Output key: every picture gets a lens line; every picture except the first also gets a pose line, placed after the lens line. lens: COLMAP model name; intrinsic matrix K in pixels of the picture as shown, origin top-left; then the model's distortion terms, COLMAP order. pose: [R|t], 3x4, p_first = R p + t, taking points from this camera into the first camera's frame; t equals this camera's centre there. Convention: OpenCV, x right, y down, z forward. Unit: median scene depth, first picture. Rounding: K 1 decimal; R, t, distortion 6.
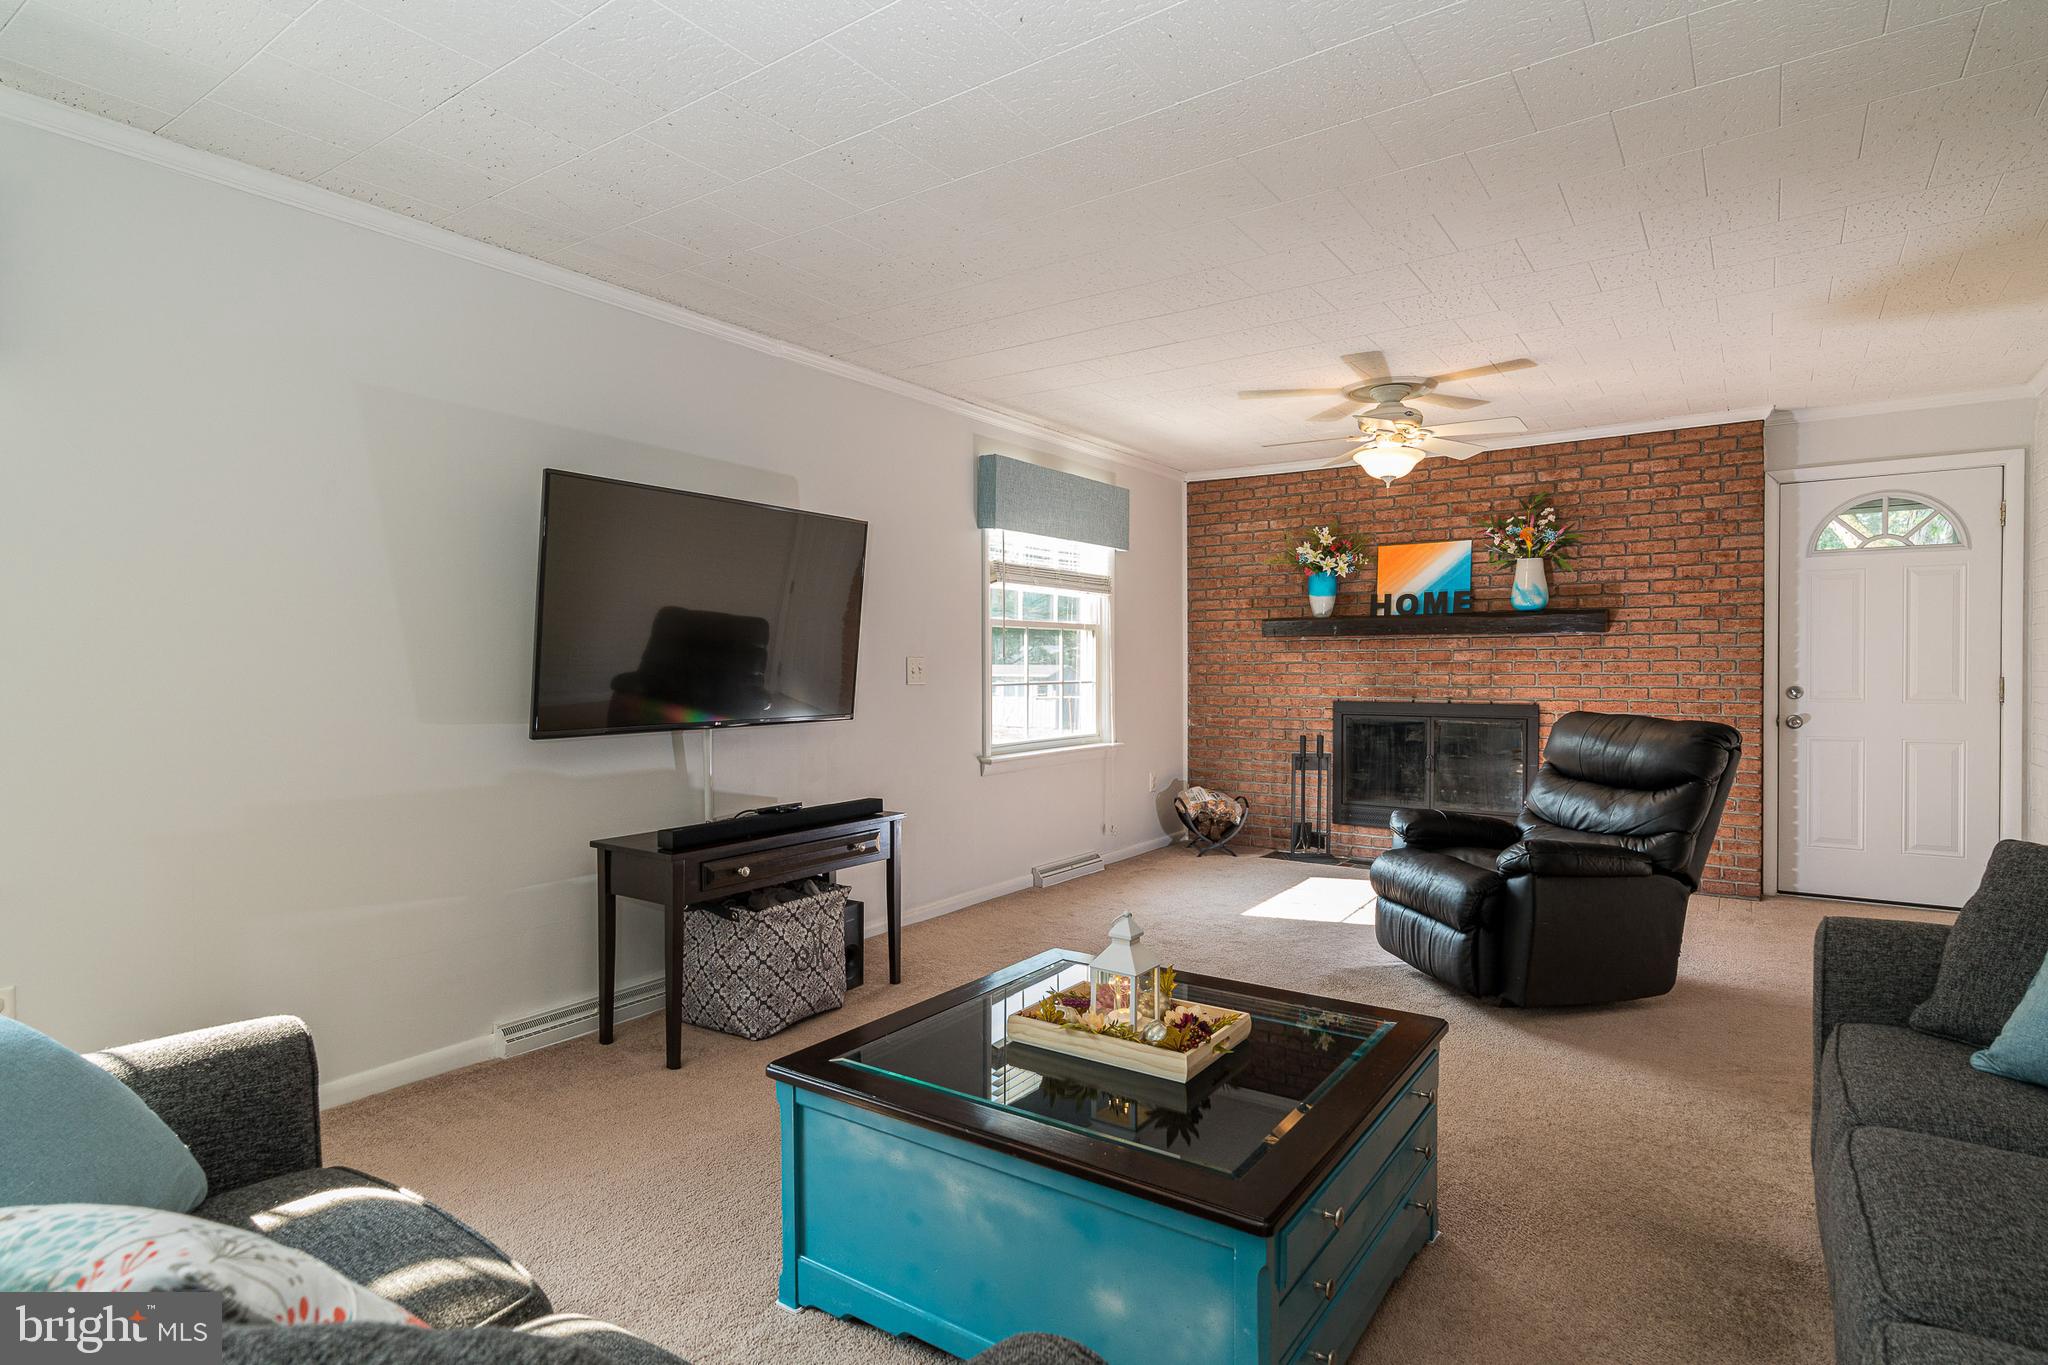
lens RADIAL K [[1050.6, 0, 1011.3], [0, 1050.6, 680.8], [0, 0, 1]] dist [-0.005240, 0.001430]
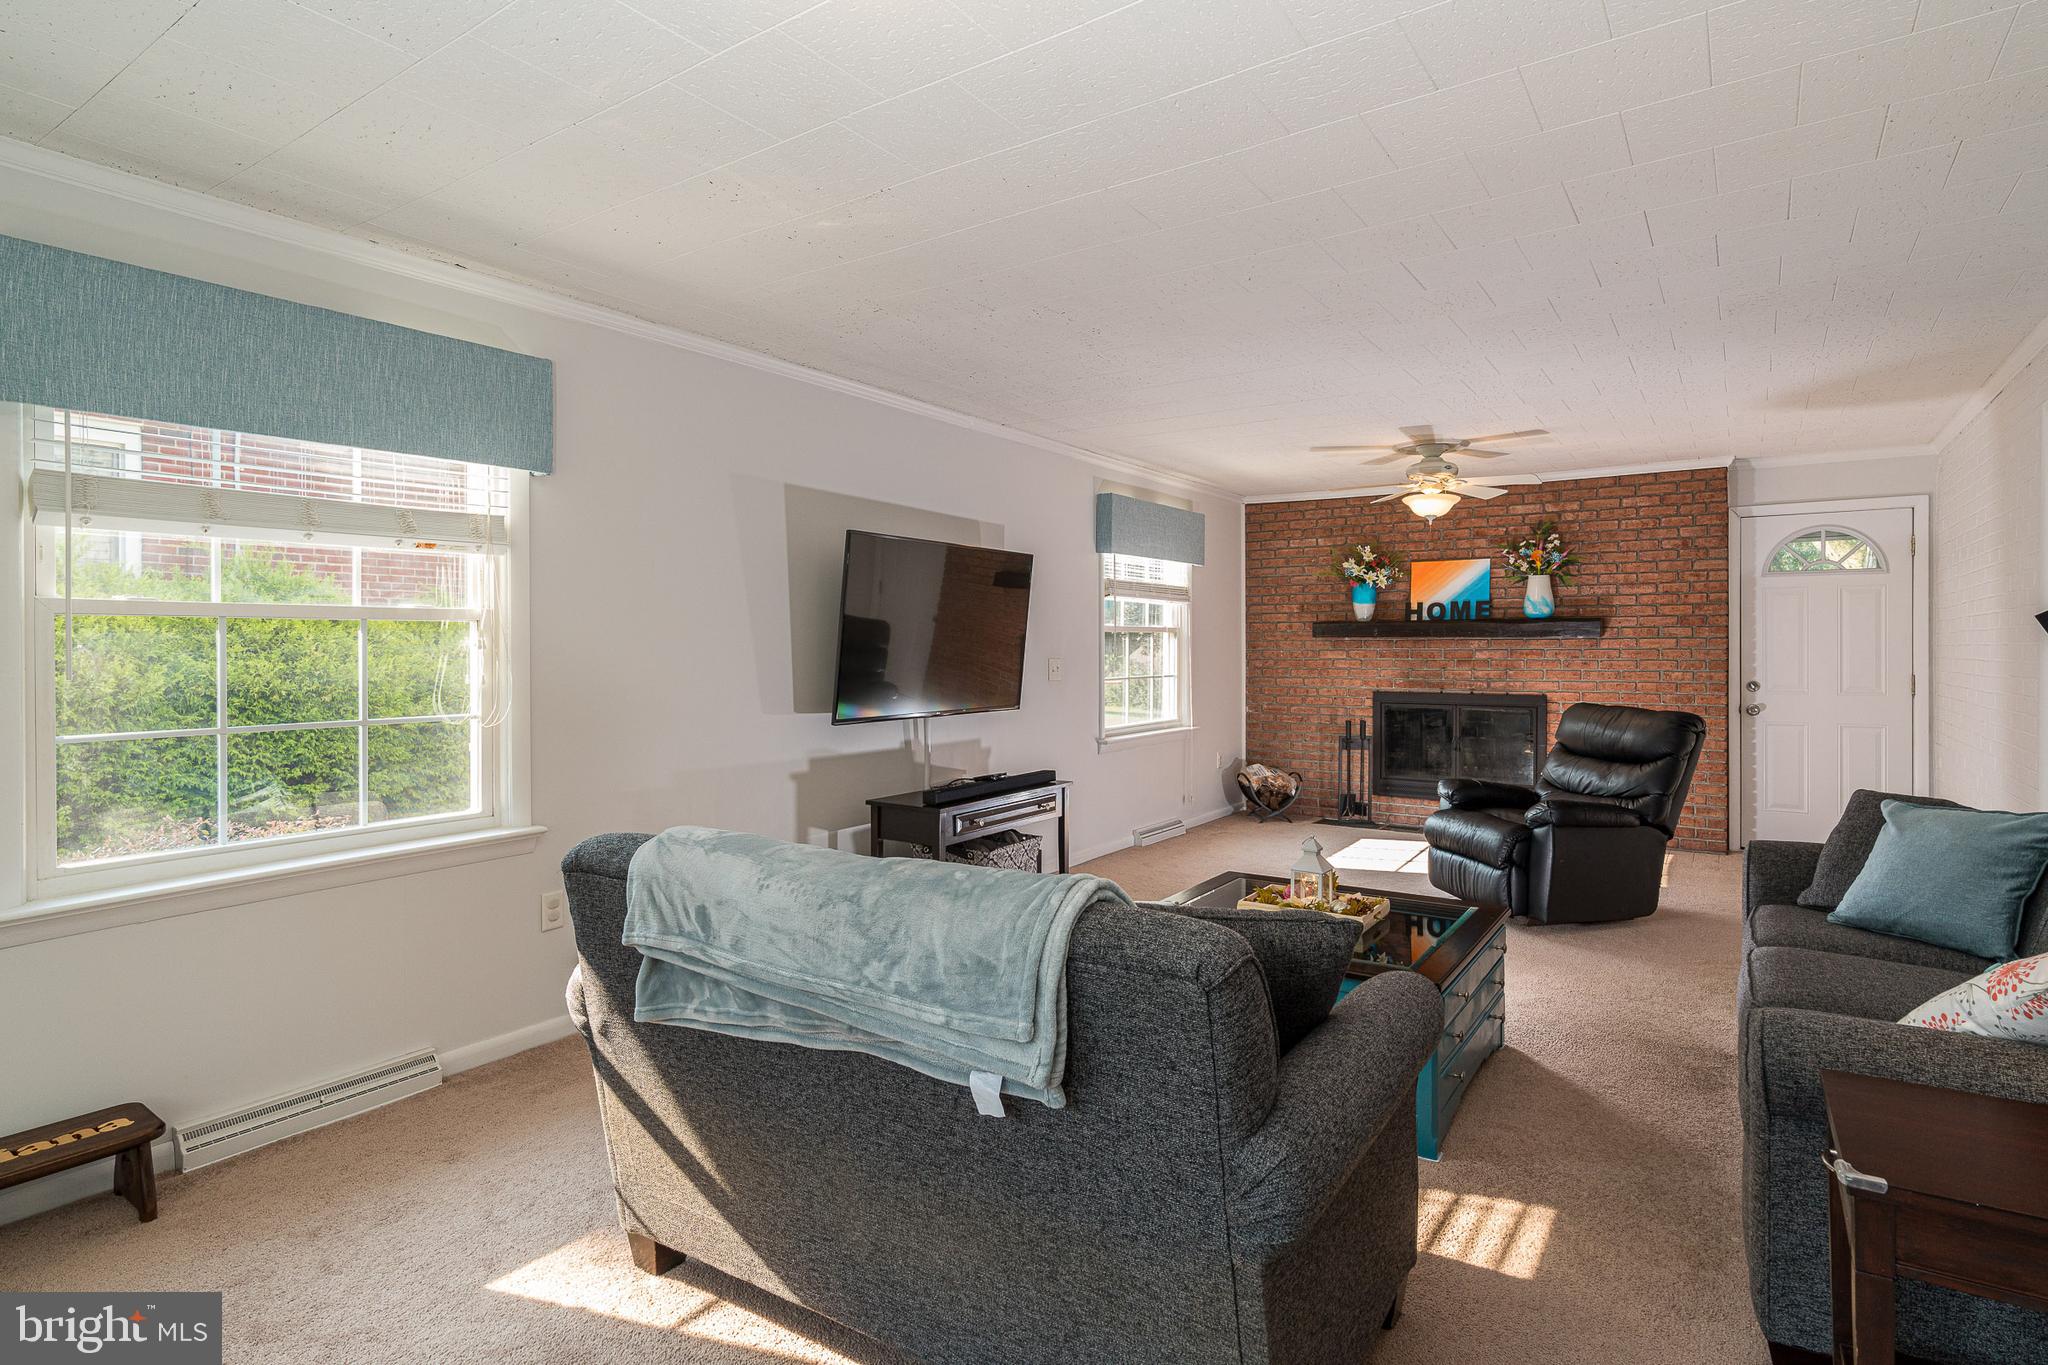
lens RADIAL K [[1053.9, 0, 1020.9], [0, 1053.9, 653.1], [0, 0, 1]] dist [-0.003134, -0.000971]
pose [[0.999843, 0.000985, 0.017678, -0.130227], [-0.000819, 0.999956, -0.009374, -0.014668], [-0.017686, 0.009358, 0.999800, -0.213056]]
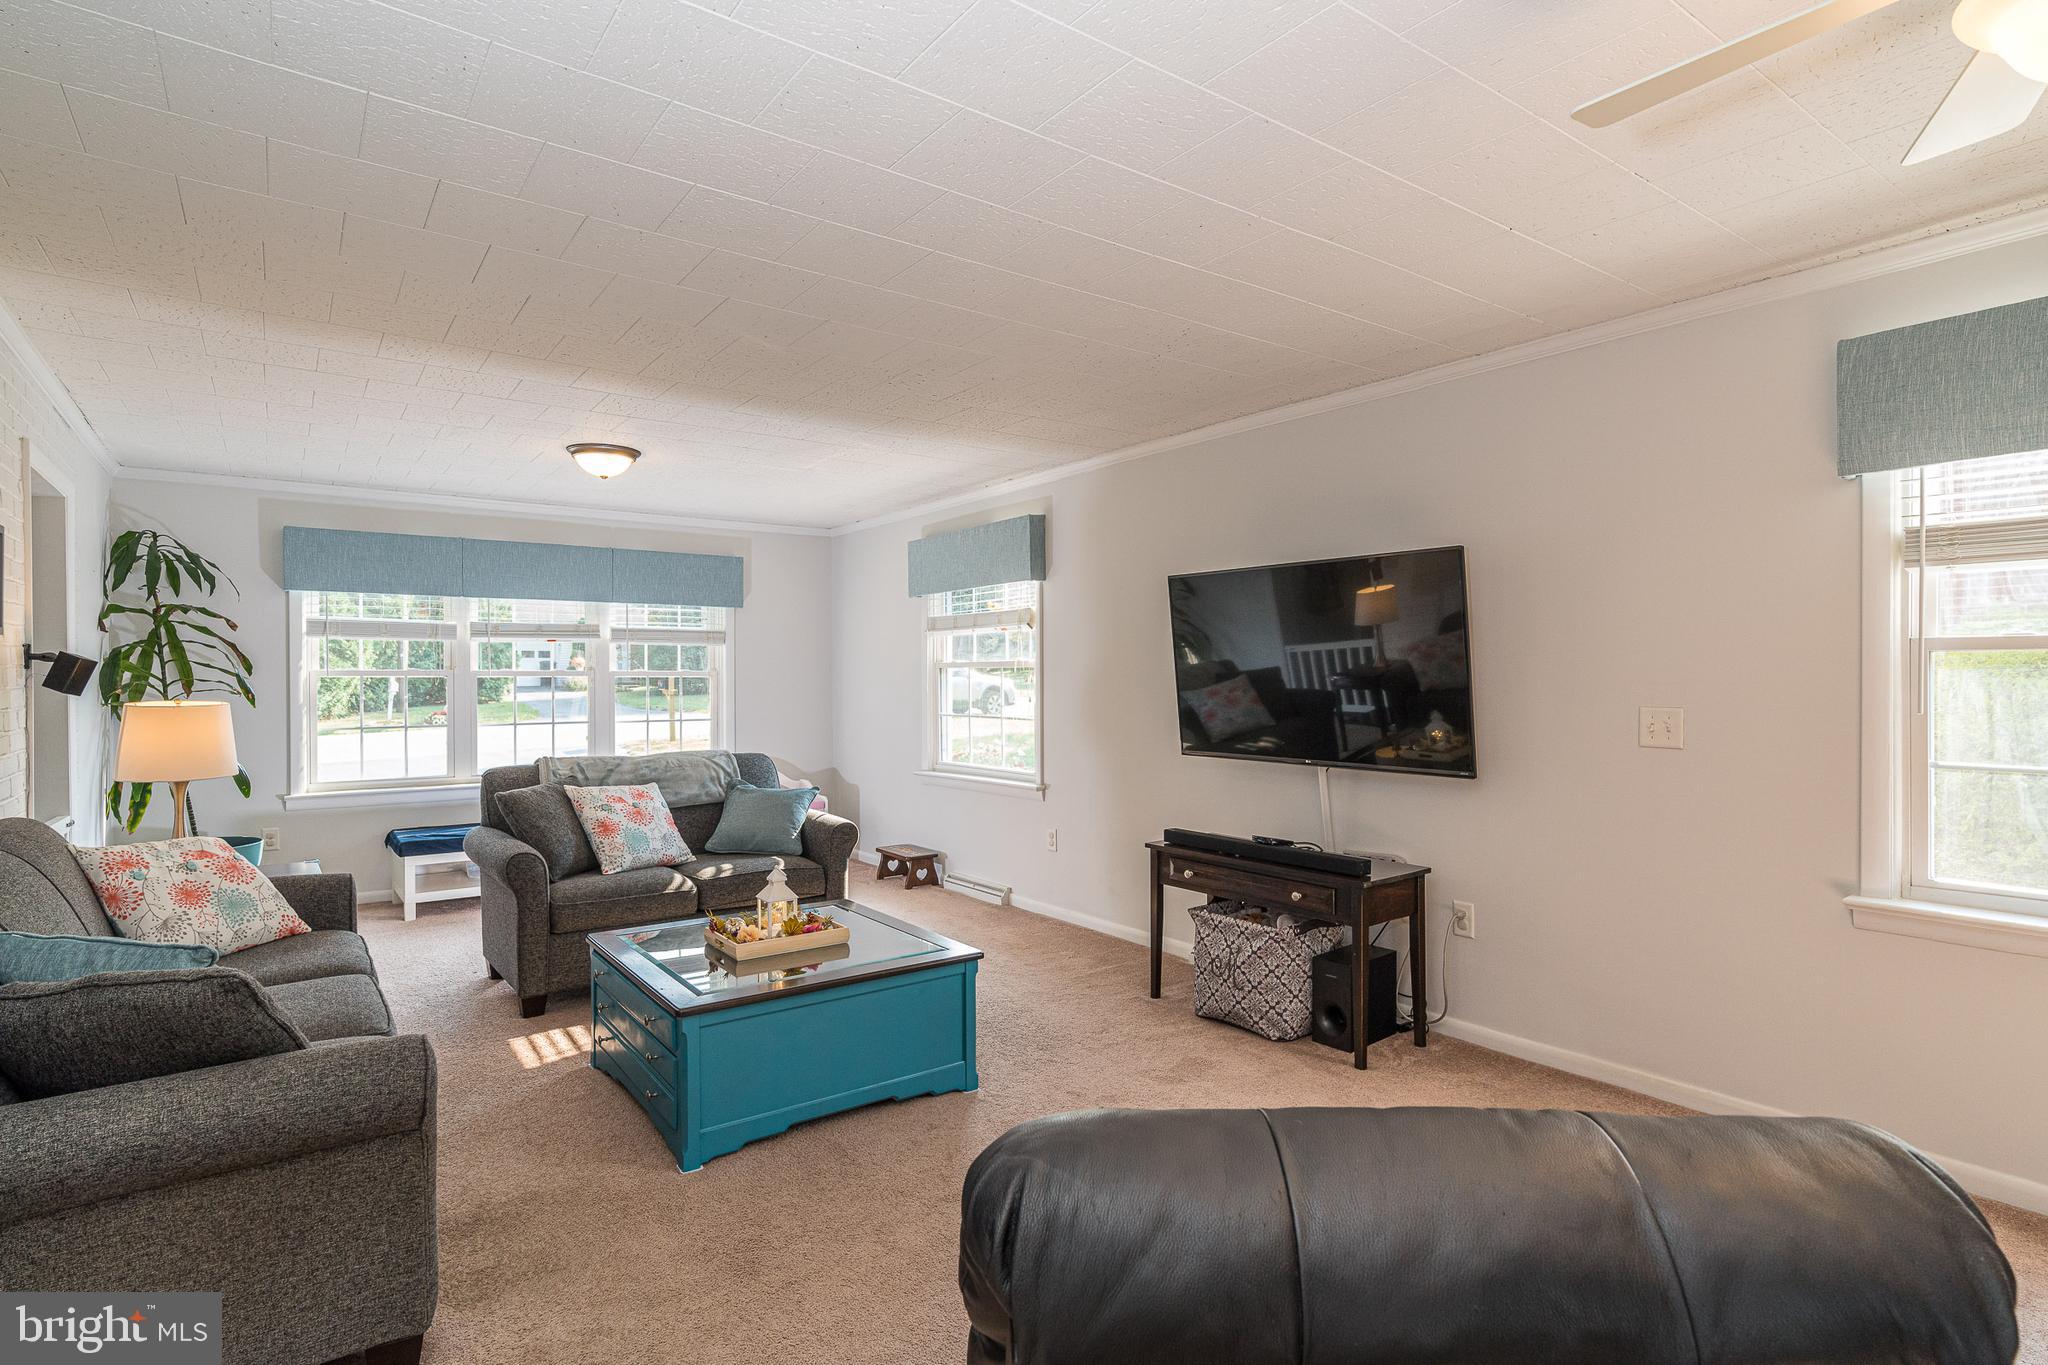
lens RADIAL K [[1085.1, 0, 1024.0], [0, 1085.1, 682.5], [0, 0, 1]] dist [0.001776, 0.000585]
pose [[-0.386026, 0.015103, -0.922364, 0.592901], [-0.012271, 0.999693, 0.021505, -0.042815], [0.922406, 0.019620, -0.385722, 0.758111]]
